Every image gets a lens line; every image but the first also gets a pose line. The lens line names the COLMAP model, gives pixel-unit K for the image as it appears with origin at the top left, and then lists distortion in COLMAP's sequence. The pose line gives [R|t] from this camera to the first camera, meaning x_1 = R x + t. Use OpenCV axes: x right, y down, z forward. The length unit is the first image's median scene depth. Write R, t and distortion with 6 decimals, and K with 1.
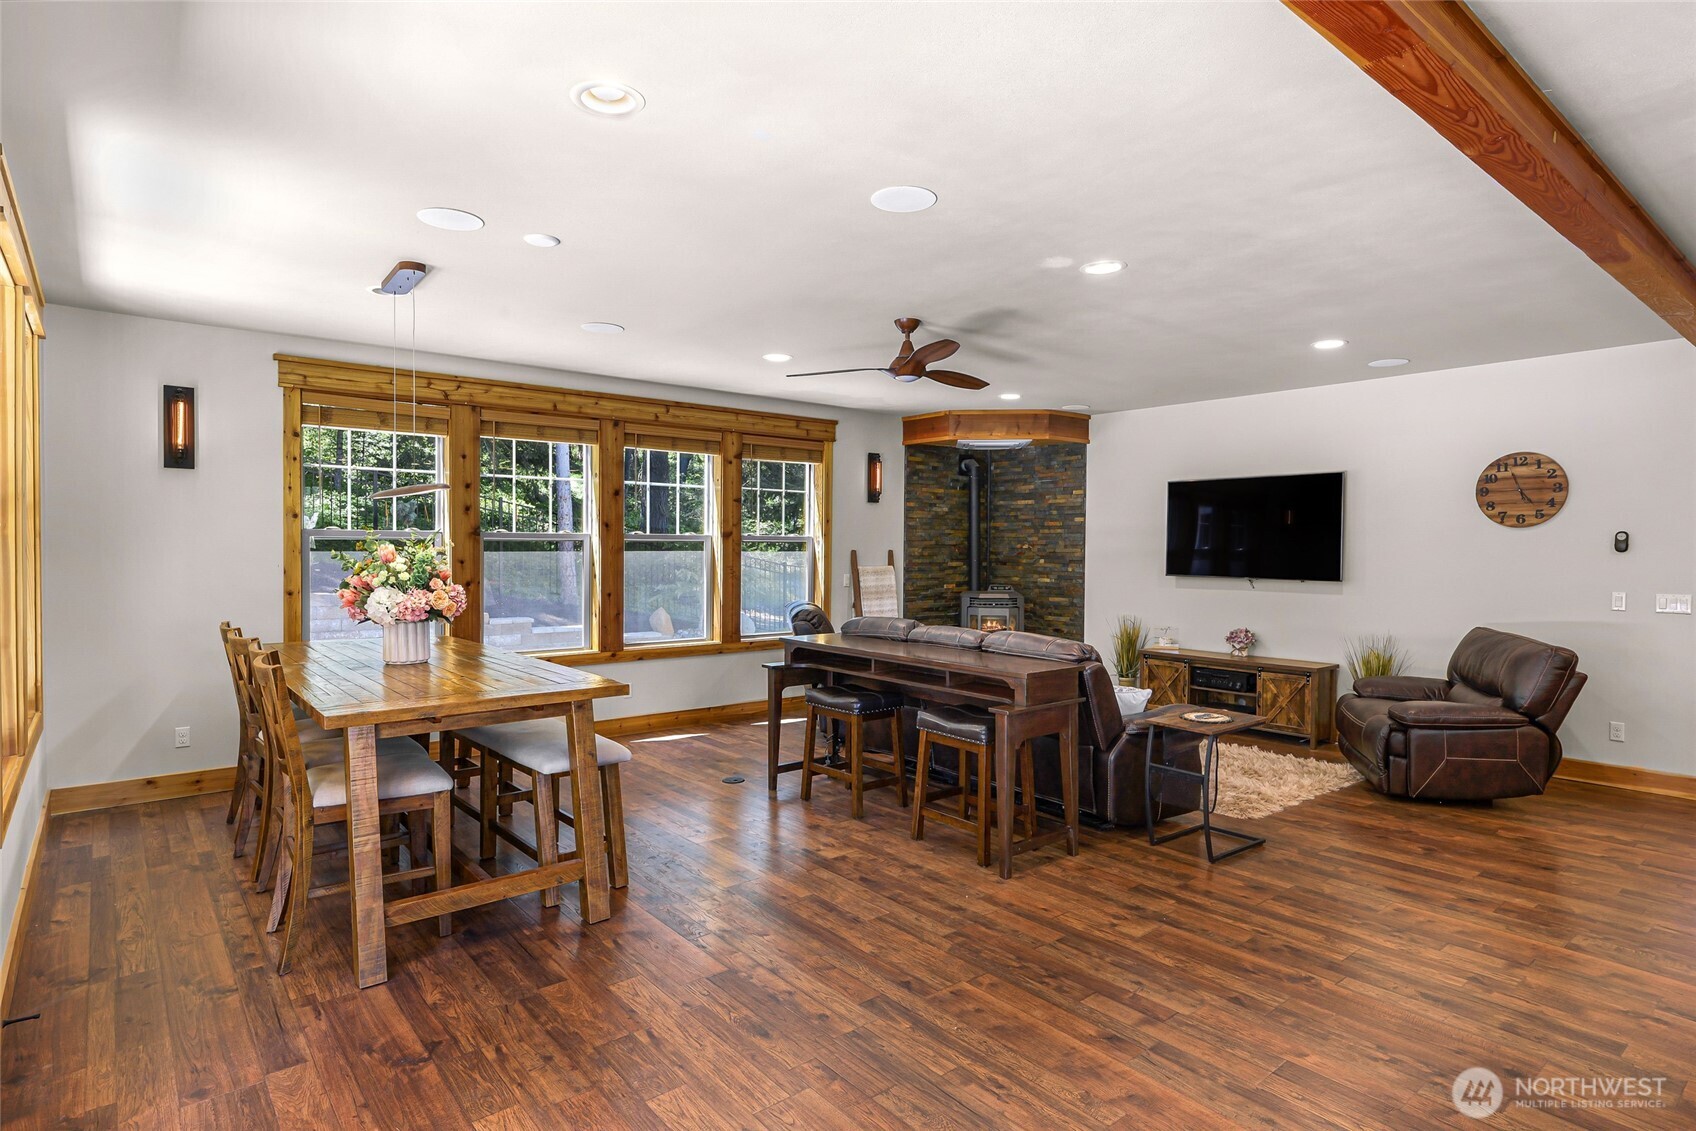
lens RADIAL K [[888.0, 0, 854.5], [0, 888.0, 568.4], [0, 0, 1]] dist [-0.021361, 0.000037]
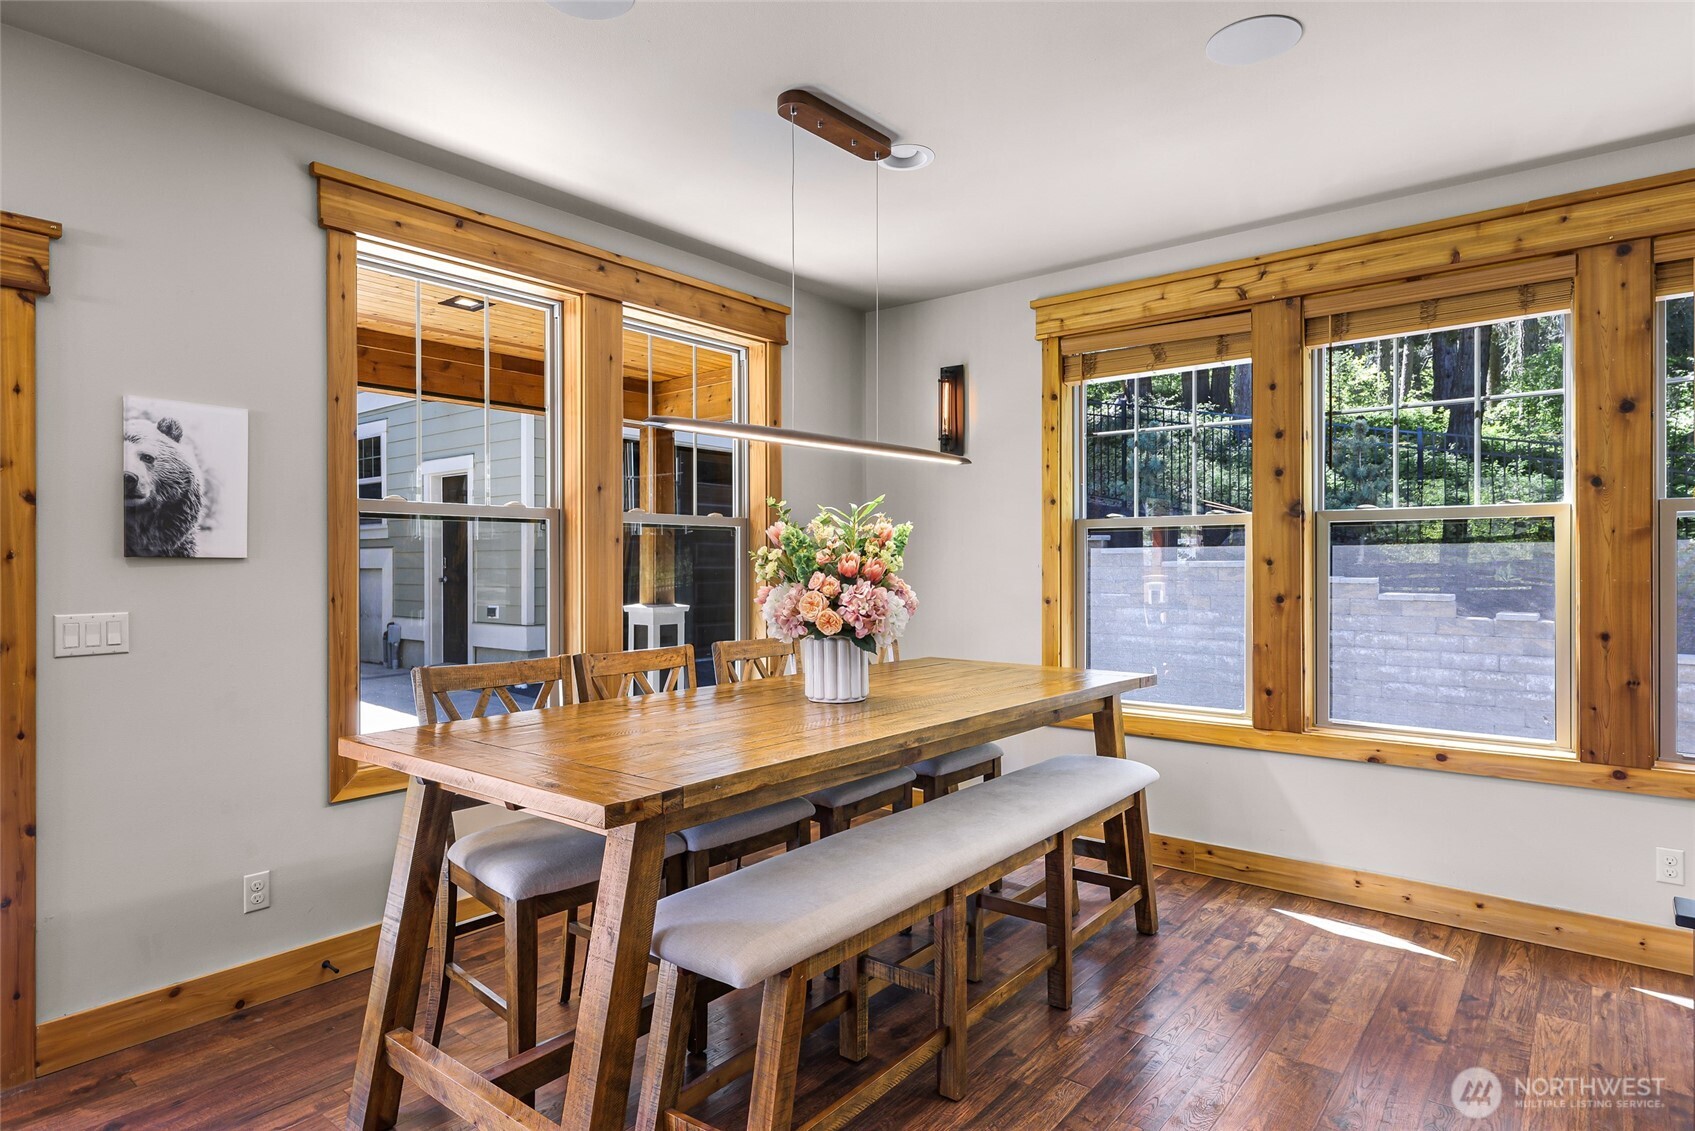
lens RADIAL K [[943.5, 0, 843.9], [0, 943.5, 564.9], [0, 0, 1]] dist [0.002028, 0.001620]
pose [[0.189756, -0.009379, -0.981787, 0.130972], [-0.023885, 0.999614, -0.014166, 0.010657], [0.981541, 0.026138, 0.189458, 0.591253]]
